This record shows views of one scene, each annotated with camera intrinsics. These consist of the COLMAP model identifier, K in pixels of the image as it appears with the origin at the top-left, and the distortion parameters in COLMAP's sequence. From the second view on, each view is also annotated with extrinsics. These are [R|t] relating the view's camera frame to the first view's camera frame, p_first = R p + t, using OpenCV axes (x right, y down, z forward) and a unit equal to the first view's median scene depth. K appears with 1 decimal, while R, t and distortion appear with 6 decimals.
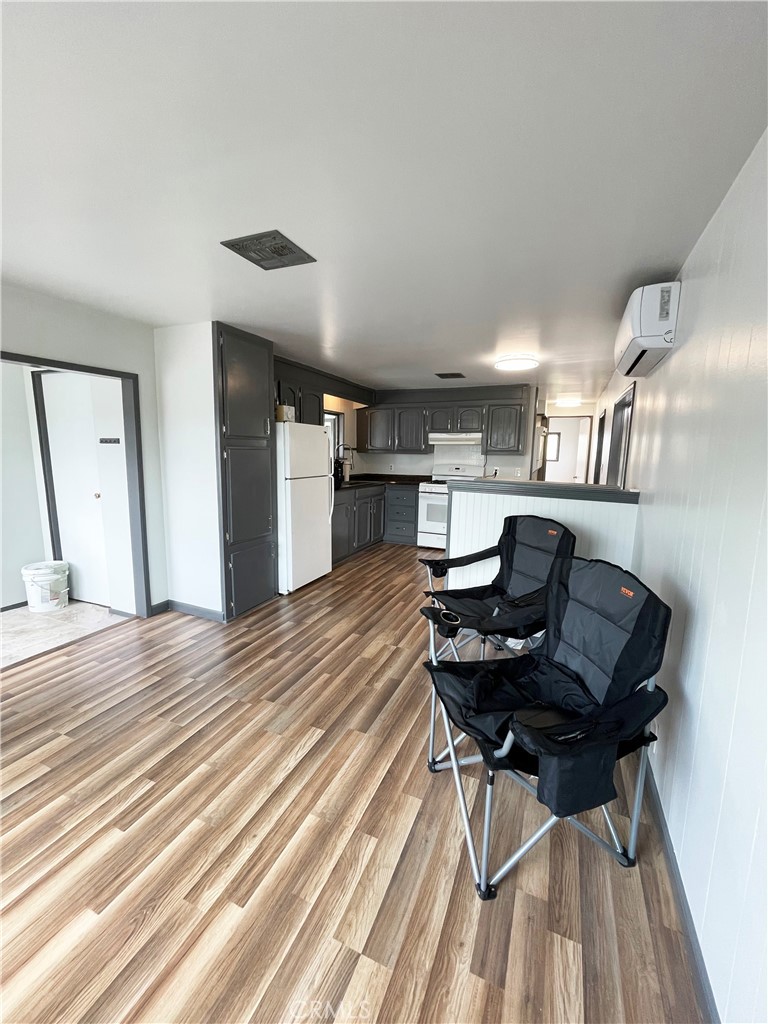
lens RADIAL K [[415.1, 0, 381.0], [0, 415.1, 508.7], [0, 0, 1]] dist [-0.000043, 0.000060]
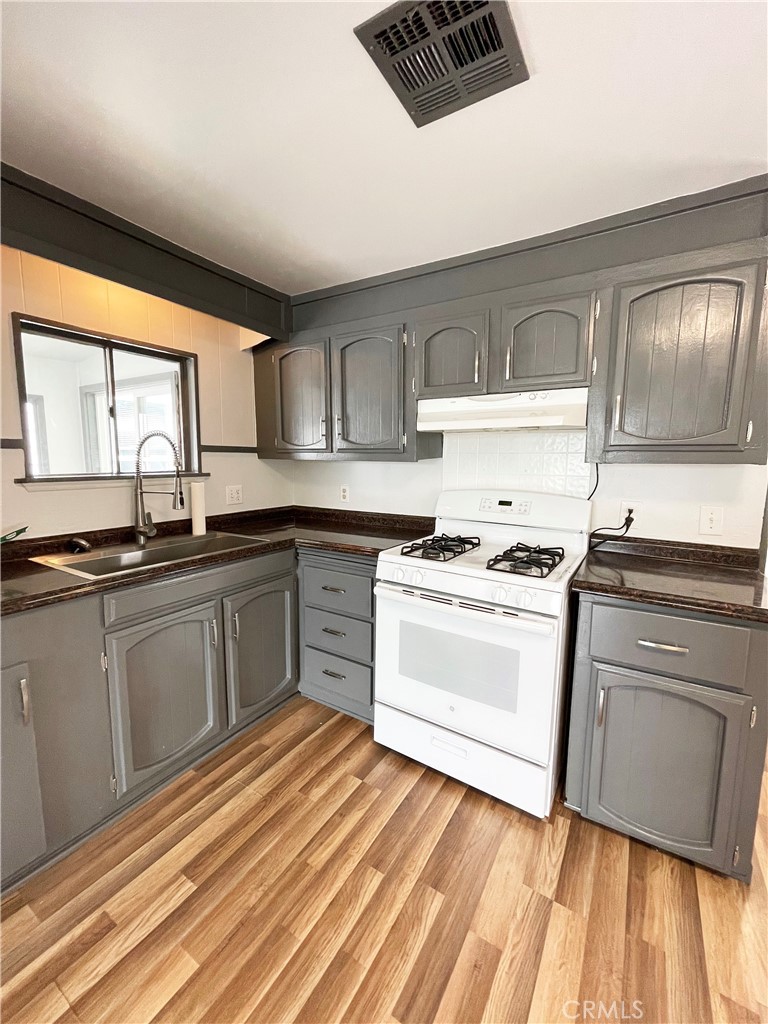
lens RADIAL K [[415.1, 0, 384.5], [0, 415.1, 507.4], [0, 0, 1]] dist [-0.000043, 0.000060]
pose [[0.989597, 0.008706, -0.143603, 0.261939], [-0.011451, 0.999767, -0.018295, -0.166521], [0.143410, 0.019749, 0.989466, 1.262613]]
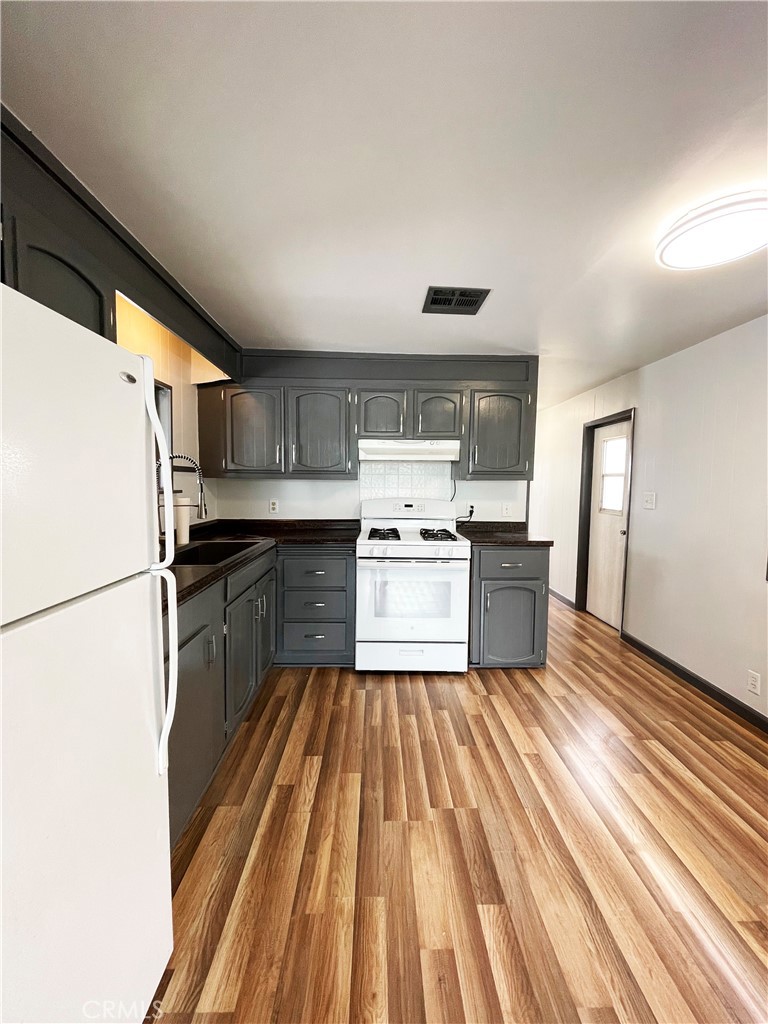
lens RADIAL K [[415.1, 0, 388.7], [0, 415.1, 504.4], [0, 0, 1]] dist [-0.000043, 0.000060]
pose [[0.902409, -0.031687, 0.429713, -0.144783], [0.063741, 0.996137, -0.060402, -0.130299], [-0.426139, 0.081898, 0.900943, 1.011418]]
